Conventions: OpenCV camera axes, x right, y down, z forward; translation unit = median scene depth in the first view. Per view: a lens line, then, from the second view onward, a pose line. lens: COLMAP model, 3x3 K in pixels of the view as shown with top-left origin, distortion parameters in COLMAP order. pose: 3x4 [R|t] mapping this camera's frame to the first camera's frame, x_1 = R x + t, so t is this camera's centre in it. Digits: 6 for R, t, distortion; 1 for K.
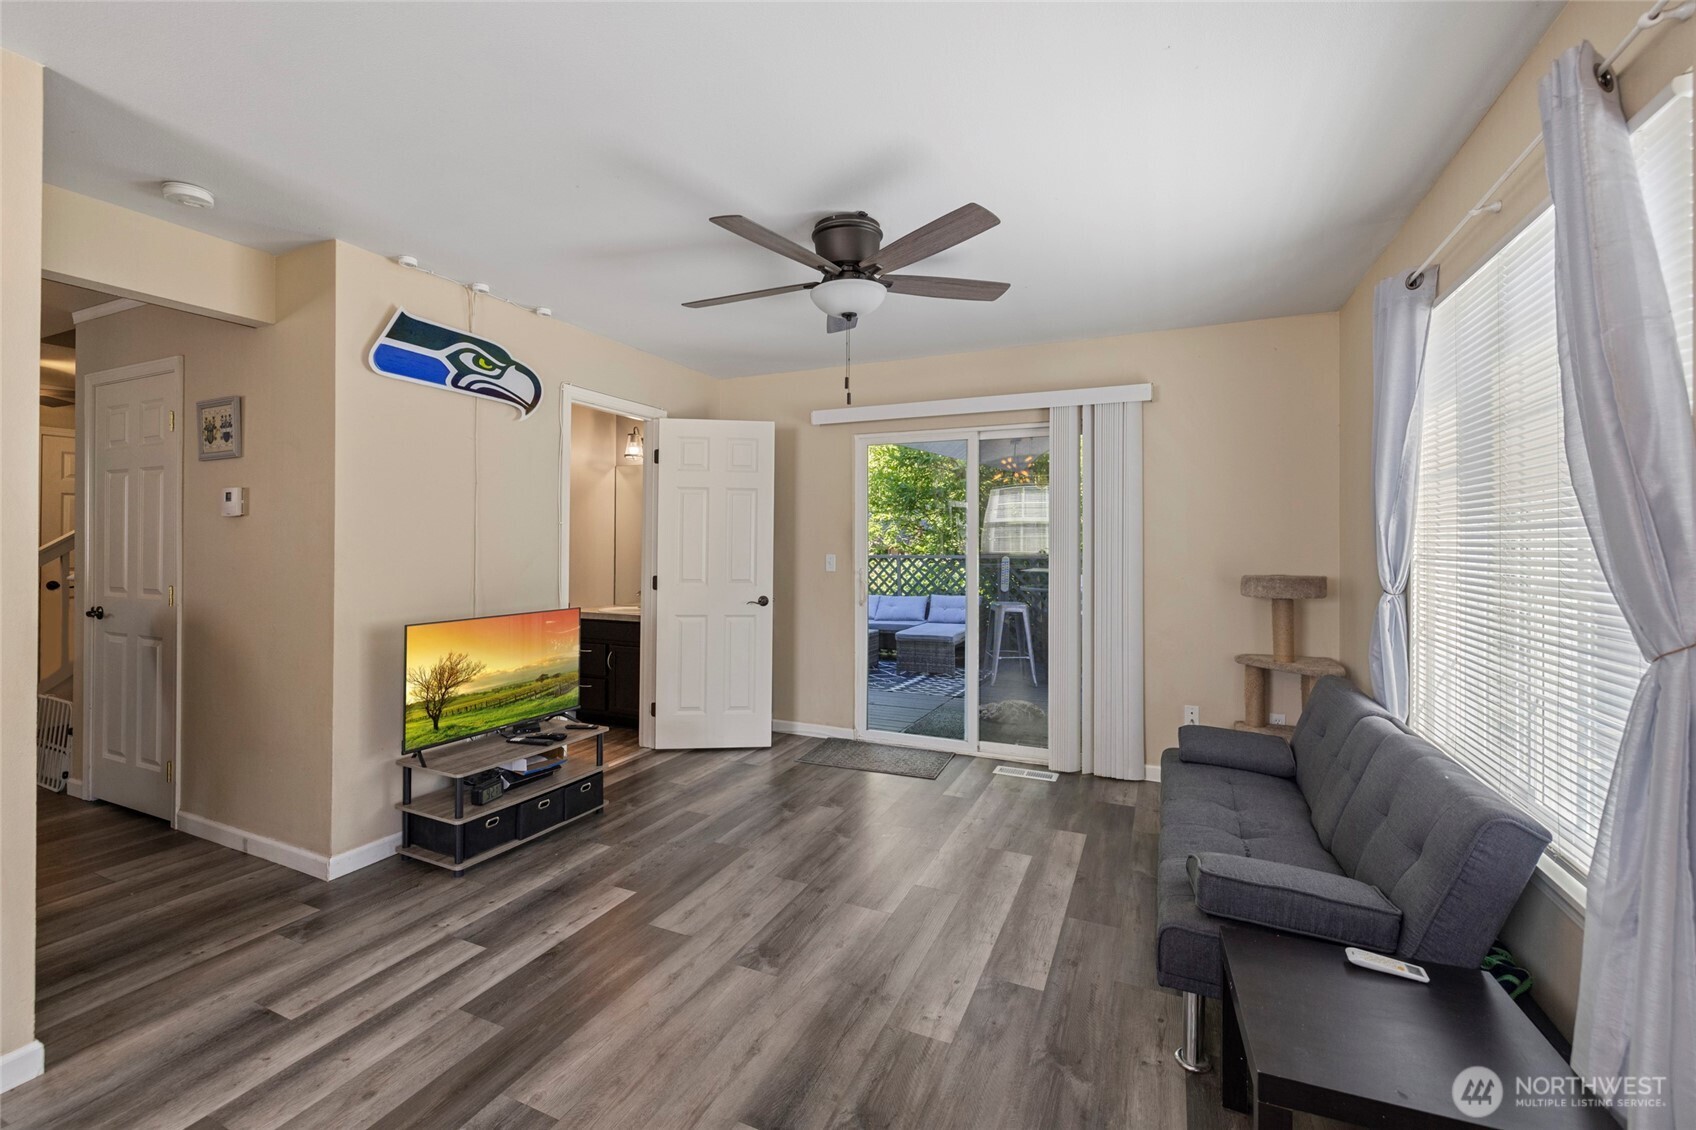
lens RADIAL K [[713.9, 0, 838.7], [0, 713.9, 540.0], [0, 0, 1]] dist [-0.001341, -0.000410]
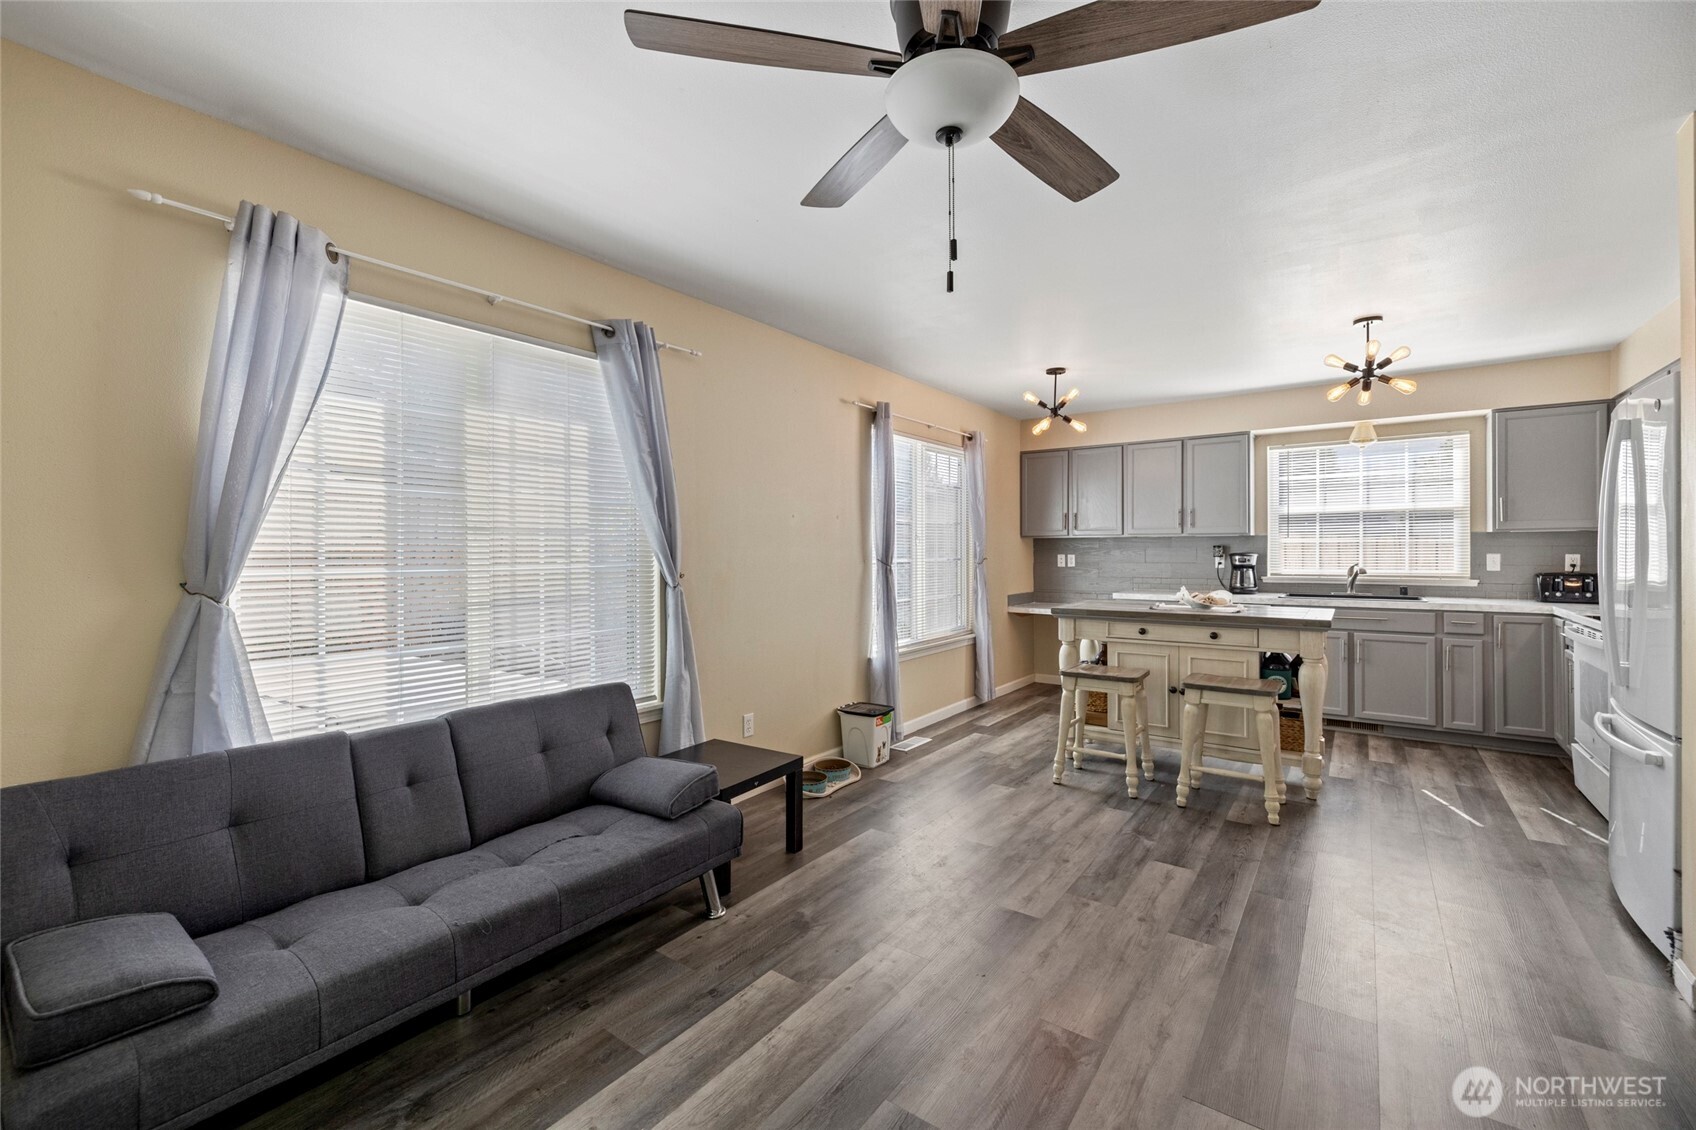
lens RADIAL K [[712.9, 0, 831.3], [0, 712.9, 550.5], [0, 0, 1]] dist [-0.000968, -0.000070]
pose [[-0.977727, -0.000778, 0.209877, -0.010424], [-0.001277, 0.999997, -0.002242, 0.014510], [-0.209875, -0.002460, -0.977725, 1.275124]]
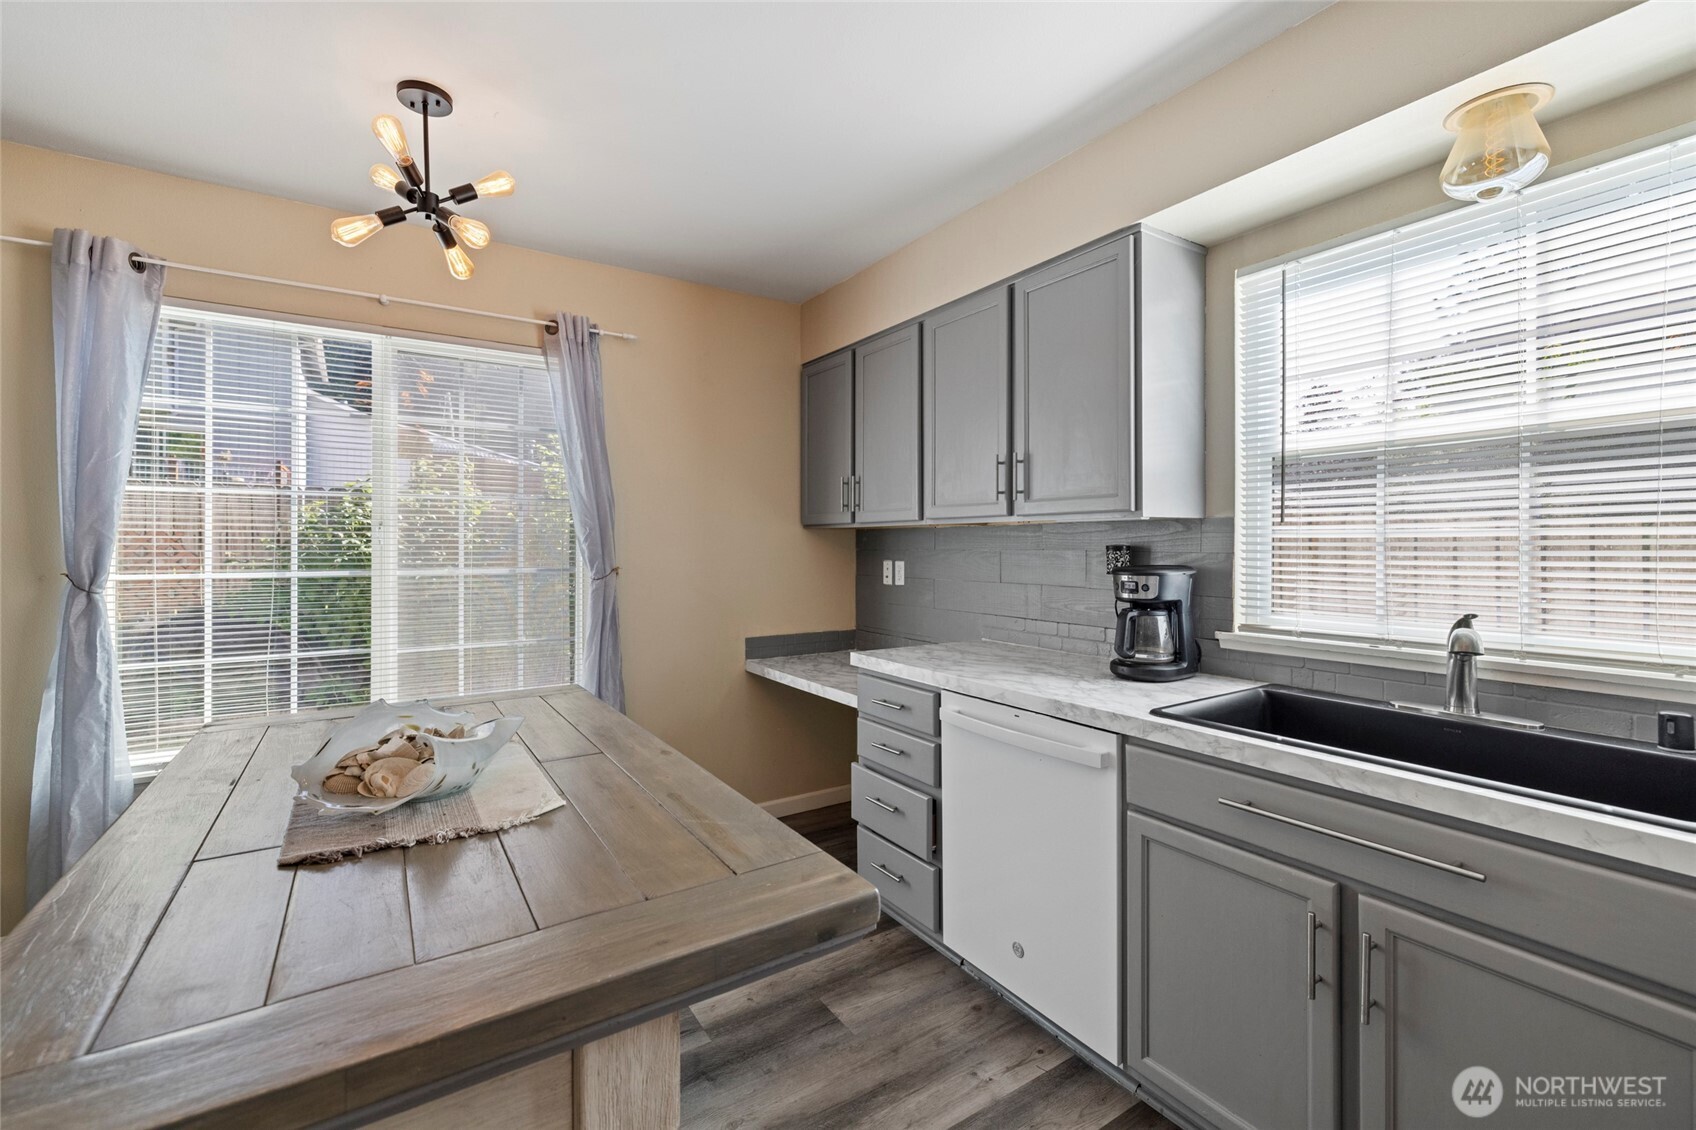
lens RADIAL K [[722.2, 0, 839.0], [0, 722.2, 545.5], [0, 0, 1]] dist [0.000257, 0.000274]
pose [[-0.842339, -0.004532, 0.538929, -0.736921], [-0.005114, 0.999987, 0.000416, -0.002102], [-0.538923, -0.002405, -0.842351, 0.065974]]
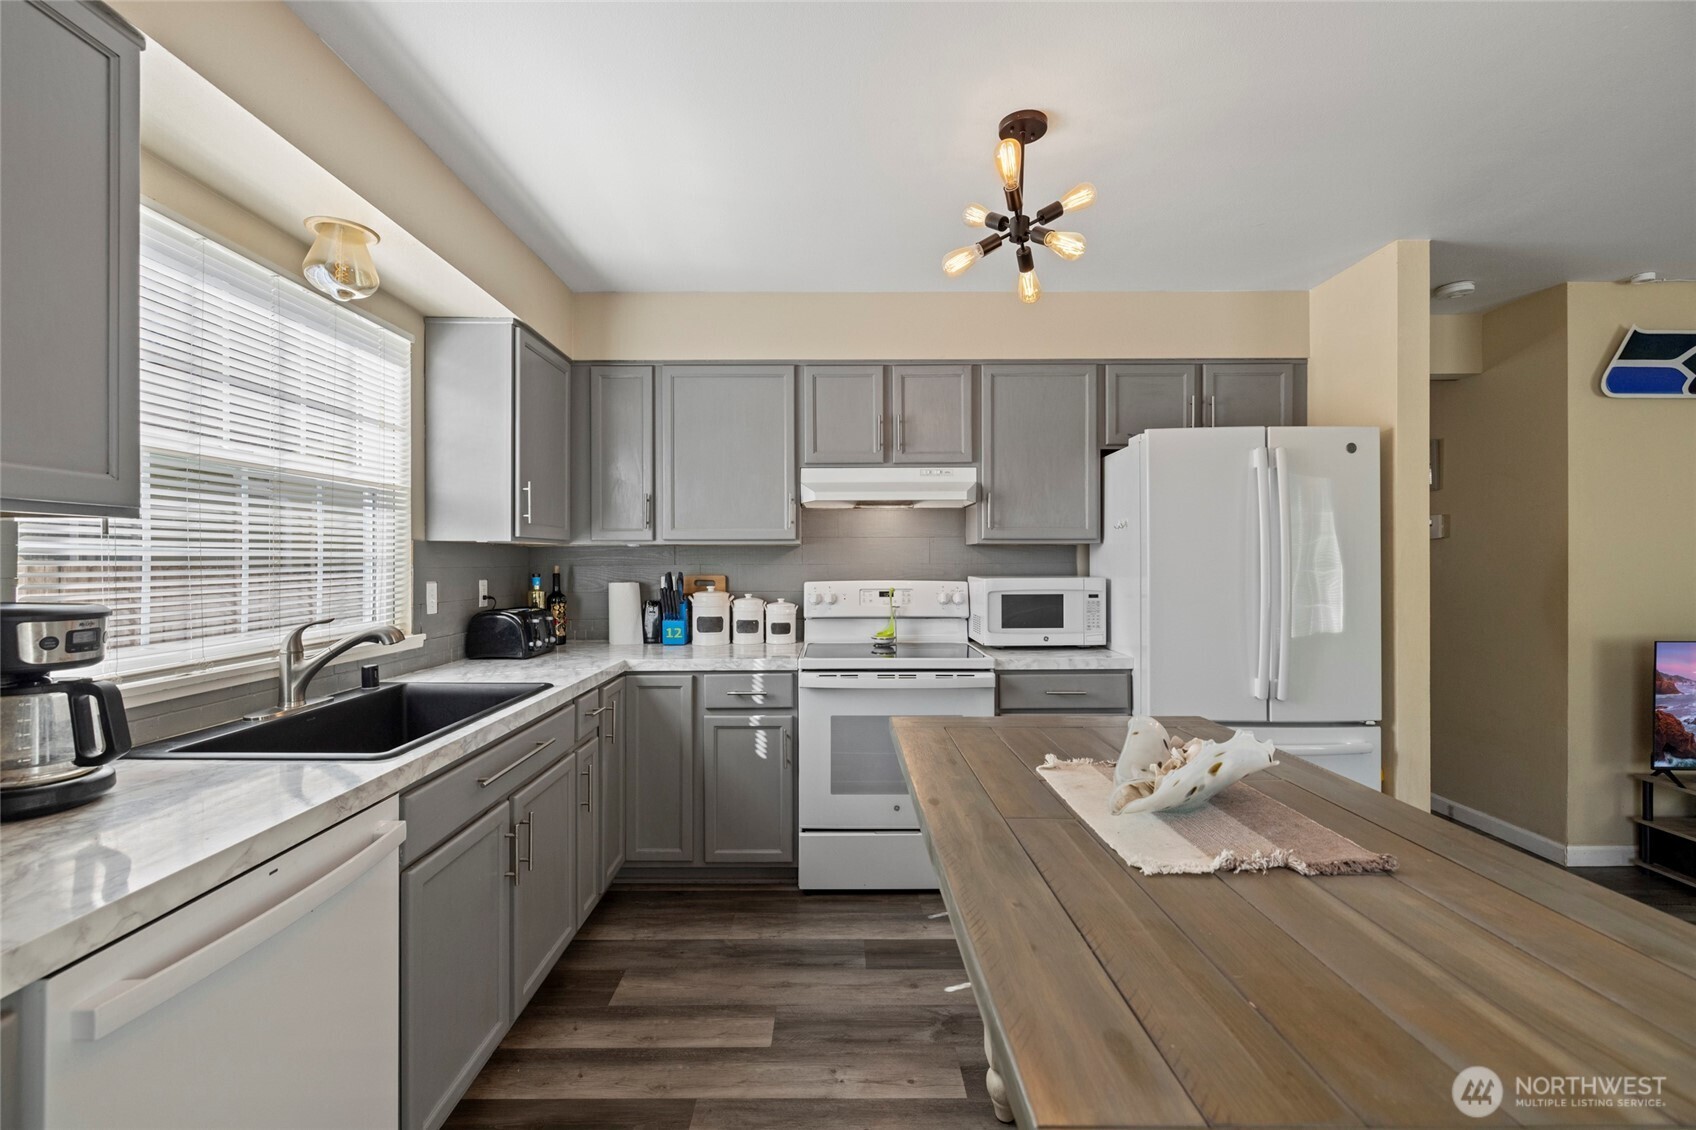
lens RADIAL K [[722.4, 0, 836.9], [0, 722.4, 562.8], [0, 0, 1]] dist [0.000536, 0.000058]
pose [[0.418351, -0.002550, -0.908282, -0.142265], [0.008527, 0.999963, 0.001120, -0.001977], [0.908246, -0.008213, 0.418357, -0.410408]]
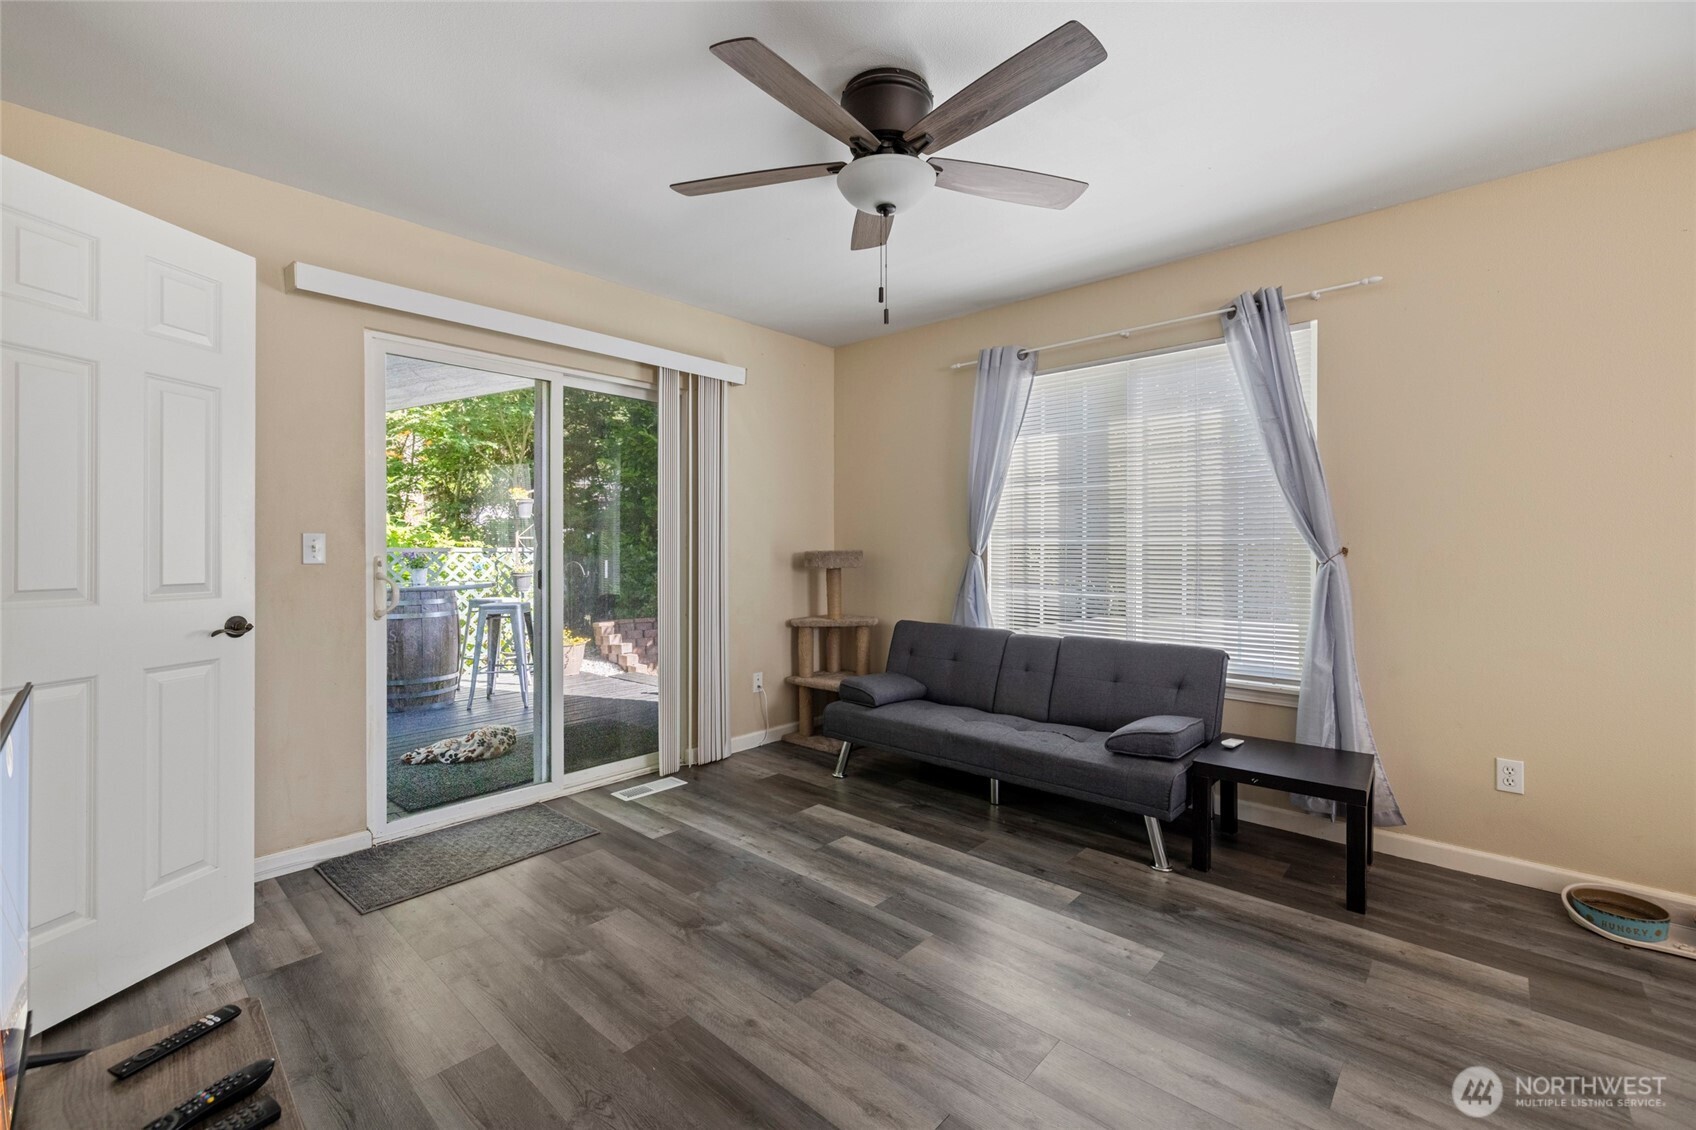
lens RADIAL K [[712.9, 0, 831.3], [0, 712.9, 550.5], [0, 0, 1]] dist [-0.000968, -0.000070]
pose [[0.312088, -0.008723, 0.950013, -0.600352], [-0.003015, 0.999944, 0.010172, 0.039557], [-0.950048, -0.006039, 0.312044, 0.656546]]
